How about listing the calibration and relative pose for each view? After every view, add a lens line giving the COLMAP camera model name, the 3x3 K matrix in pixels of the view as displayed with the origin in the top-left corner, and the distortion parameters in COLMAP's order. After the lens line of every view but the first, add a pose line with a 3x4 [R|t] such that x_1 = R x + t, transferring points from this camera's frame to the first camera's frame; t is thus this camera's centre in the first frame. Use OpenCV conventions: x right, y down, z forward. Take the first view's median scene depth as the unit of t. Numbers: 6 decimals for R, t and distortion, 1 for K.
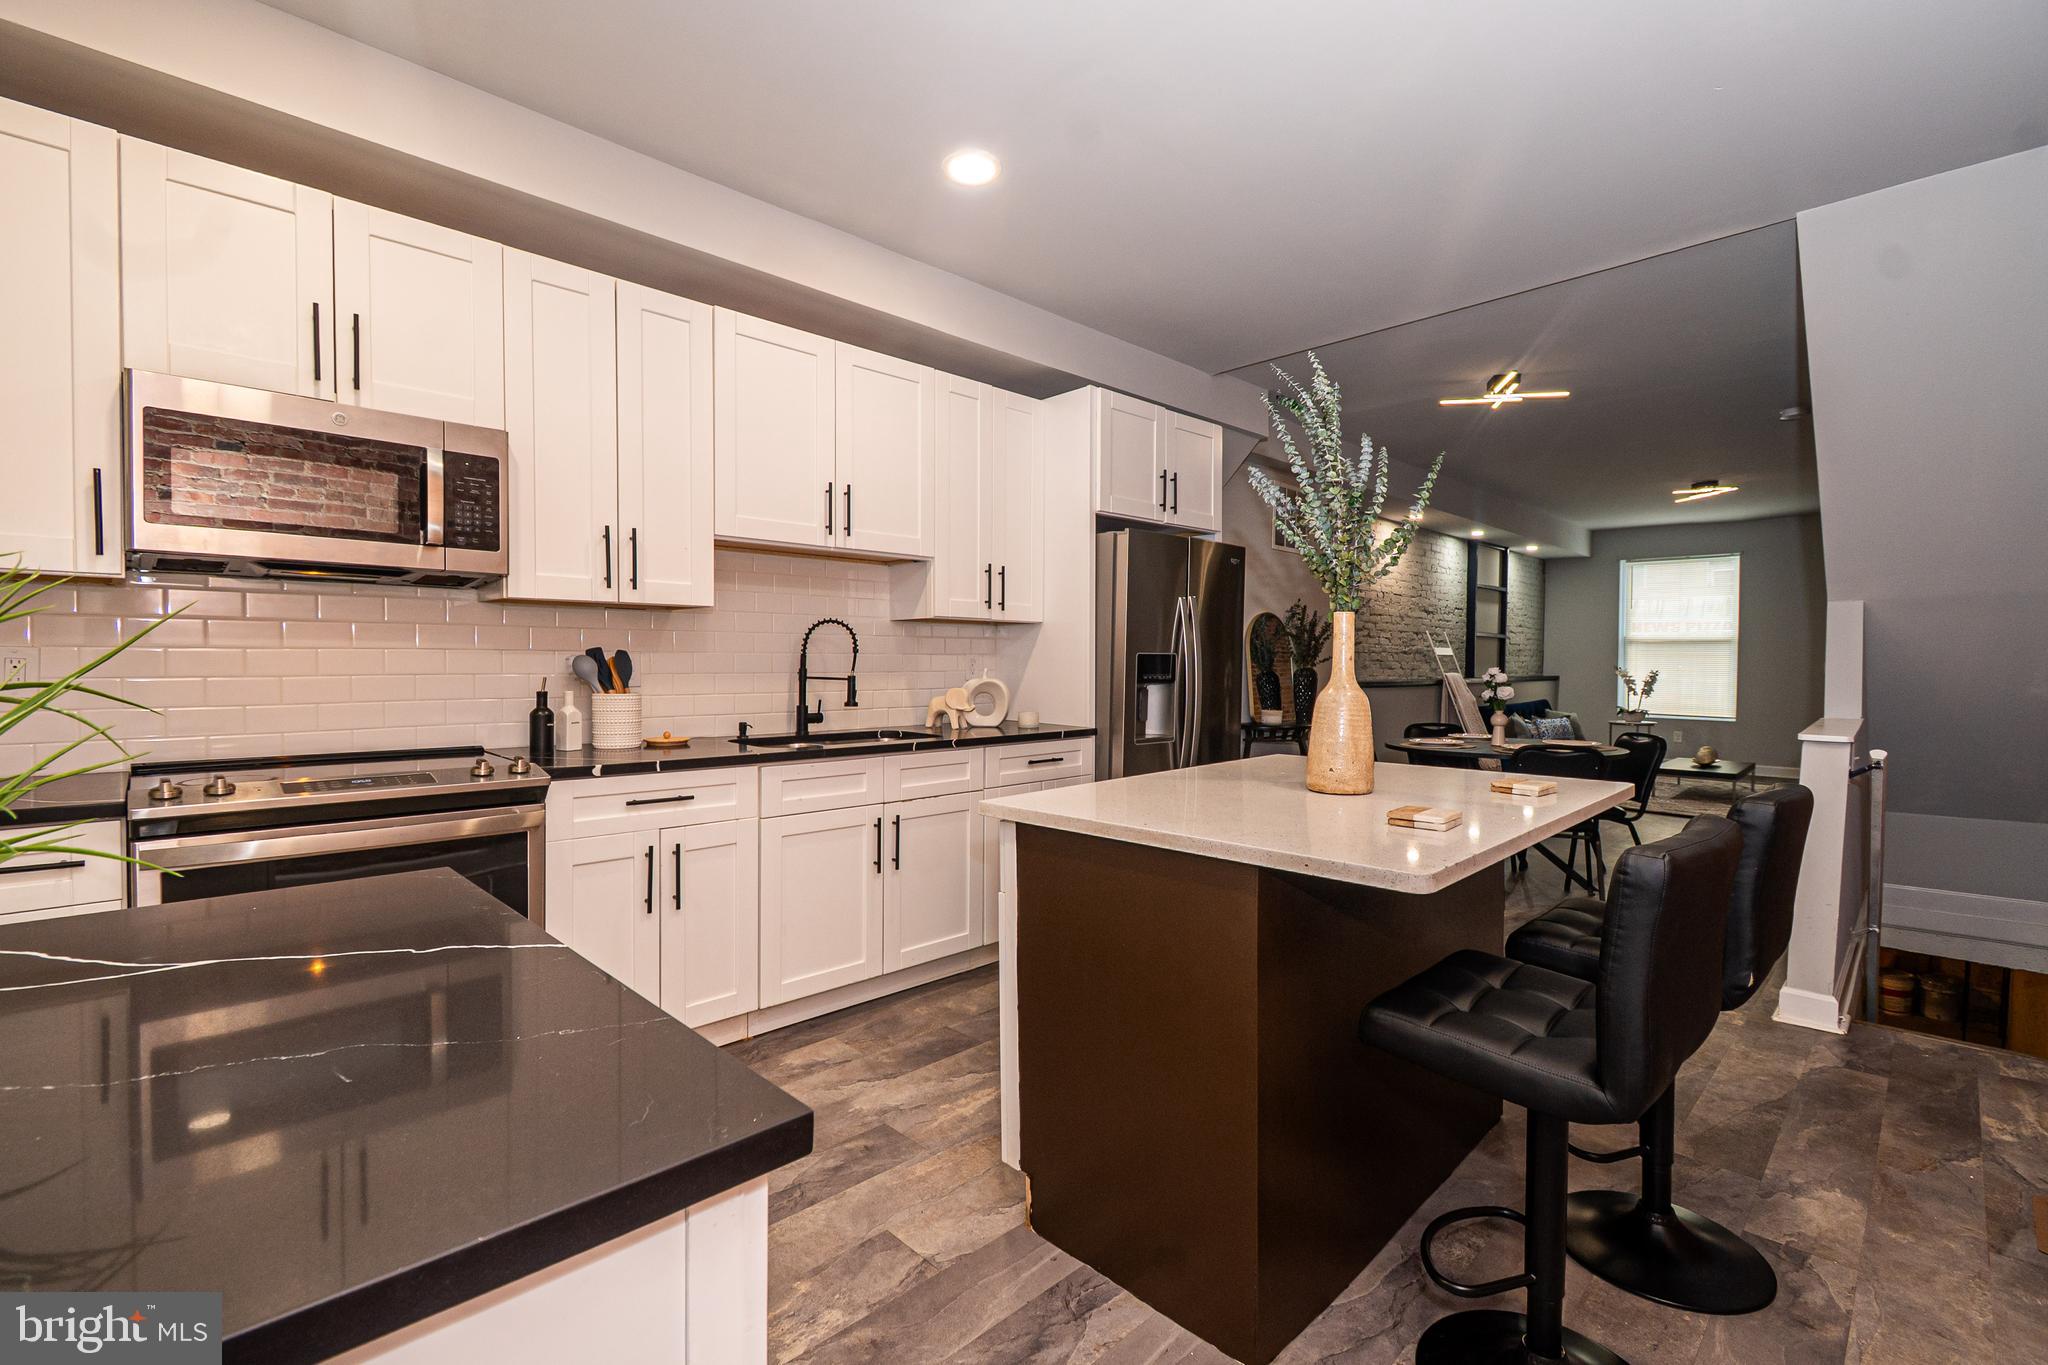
lens RADIAL K [[908.0, 0, 1025.7], [0, 908.0, 681.9], [0, 0, 1]] dist [0.007601, -0.004839]
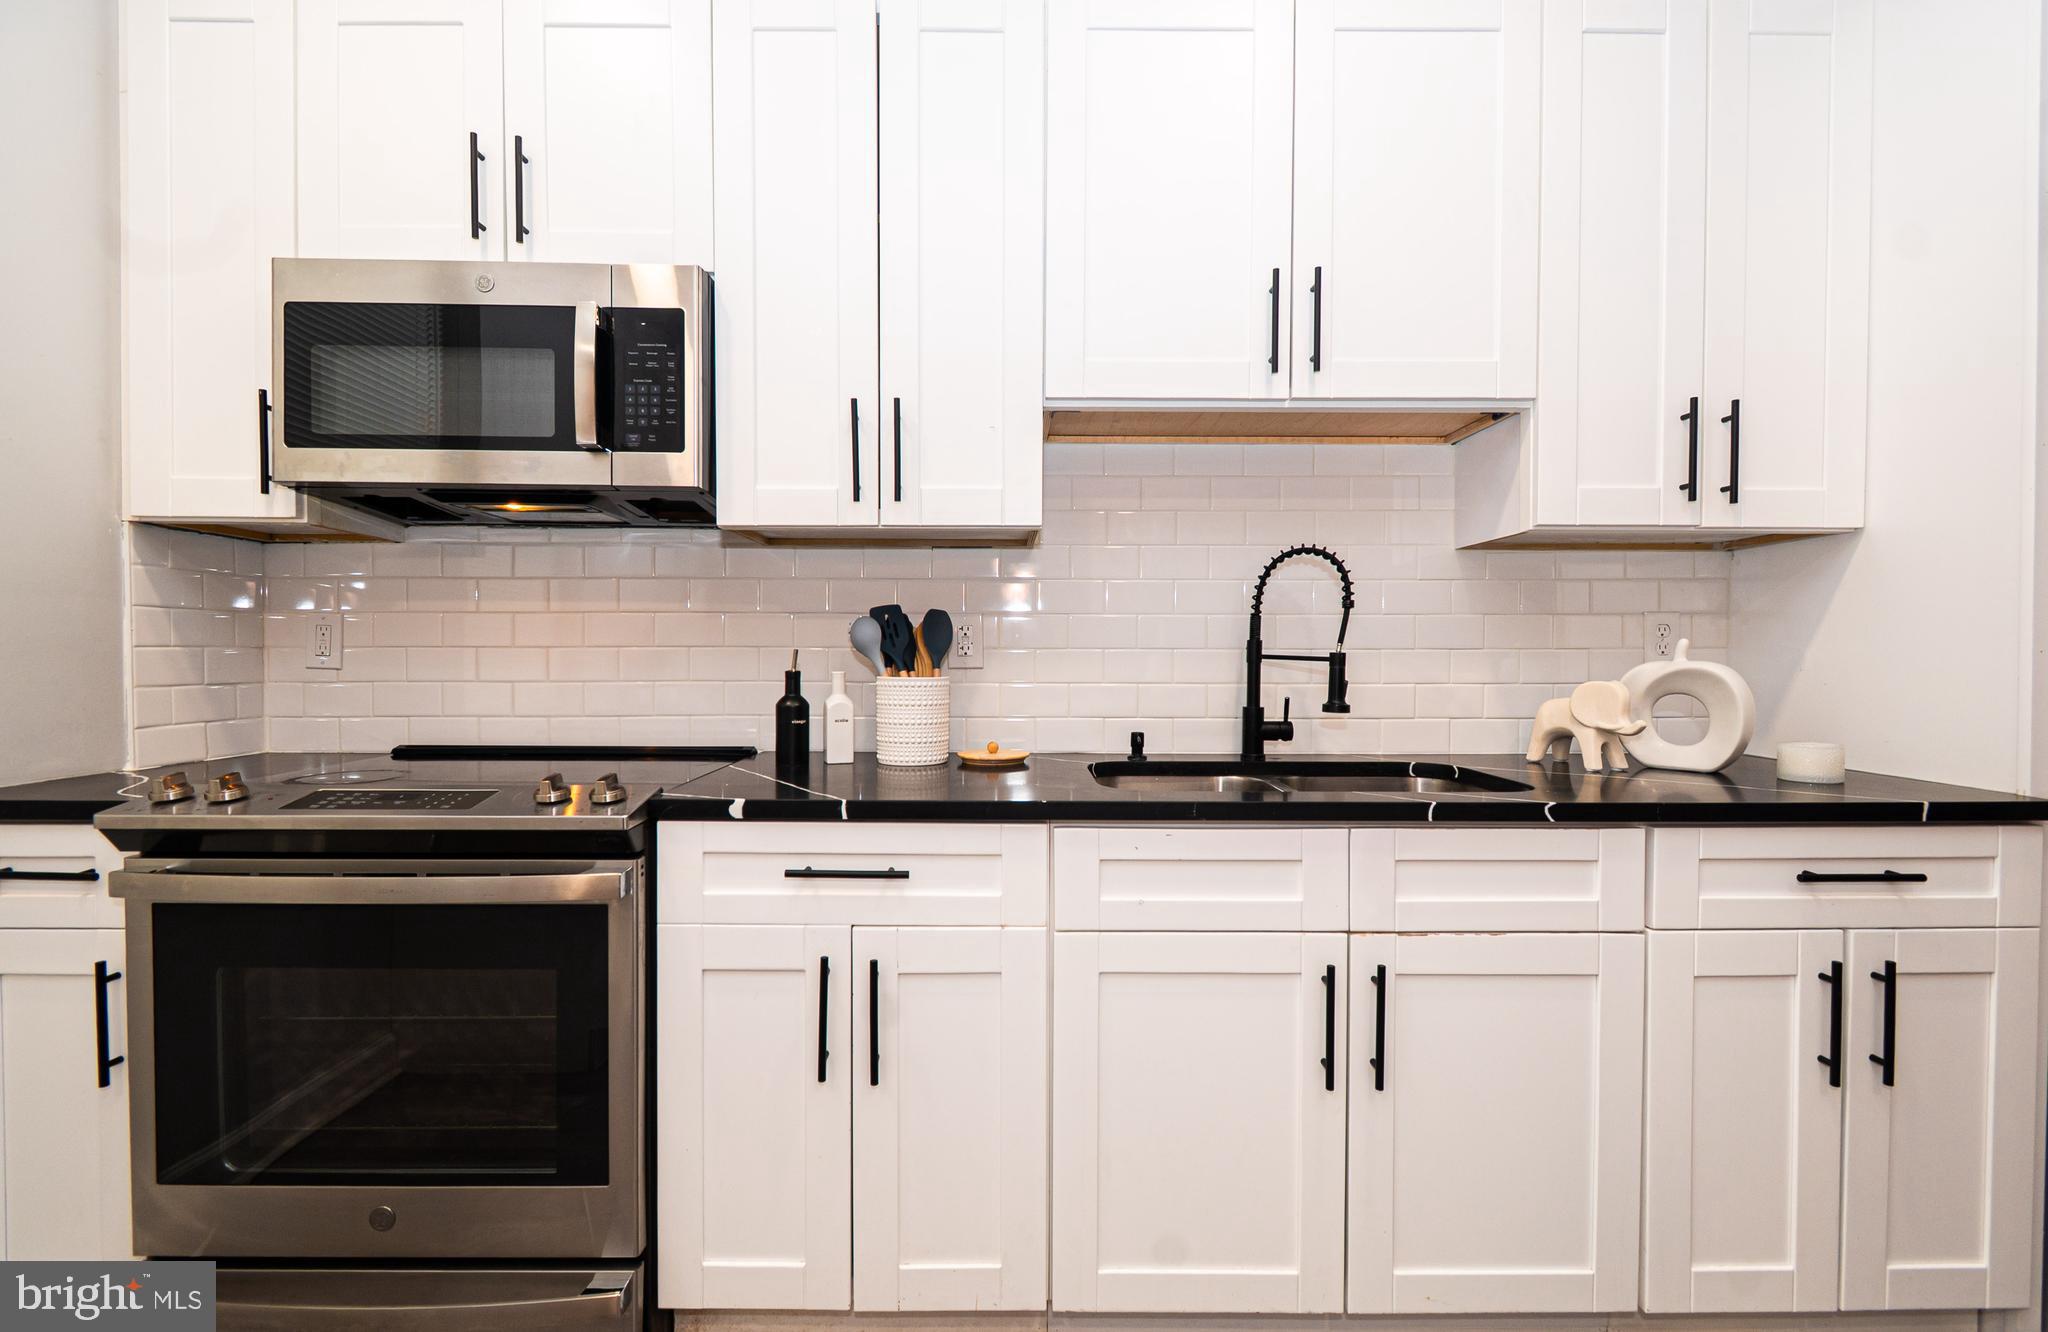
lens RADIAL K [[909.3, 0, 1003.5], [0, 909.3, 669.2], [0, 0, 1]] dist [0.003304, -0.001322]
pose [[0.724983, 0.008386, -0.688716, 0.026492], [-0.015284, 0.999876, -0.003914, 0.008124], [0.688598, 0.013364, 0.725021, 0.536132]]
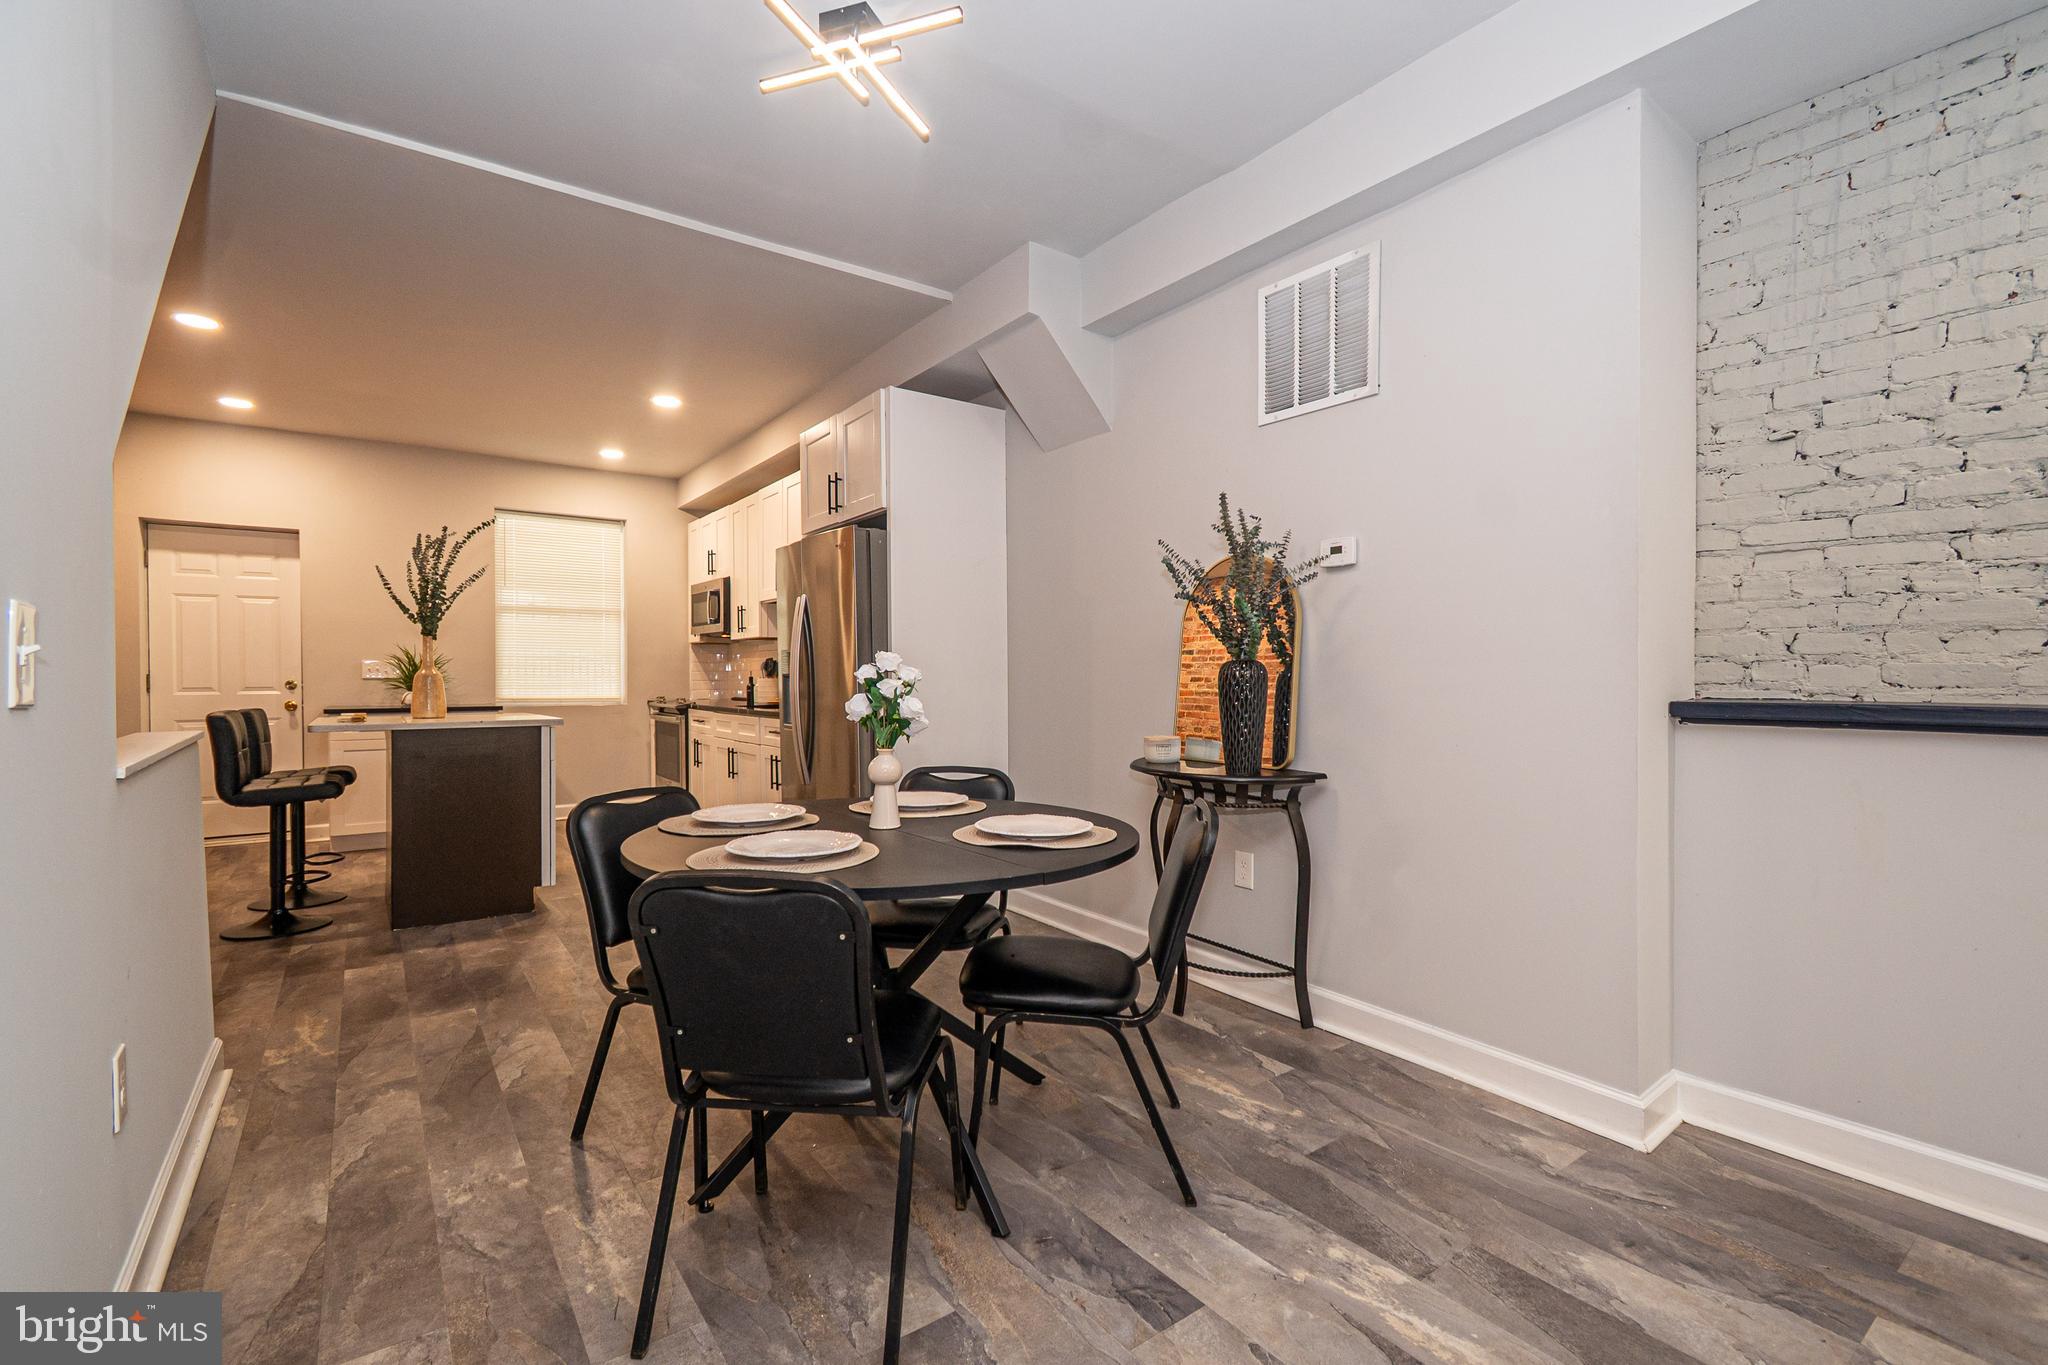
lens RADIAL K [[908.0, 0, 1031.8], [0, 908.0, 679.4], [0, 0, 1]] dist [0.007601, -0.004839]
pose [[-0.148180, 0.003554, -0.988954, 1.491498], [-0.018776, 0.999803, 0.006406, -0.010251], [0.988782, 0.019518, -0.148084, 1.788719]]
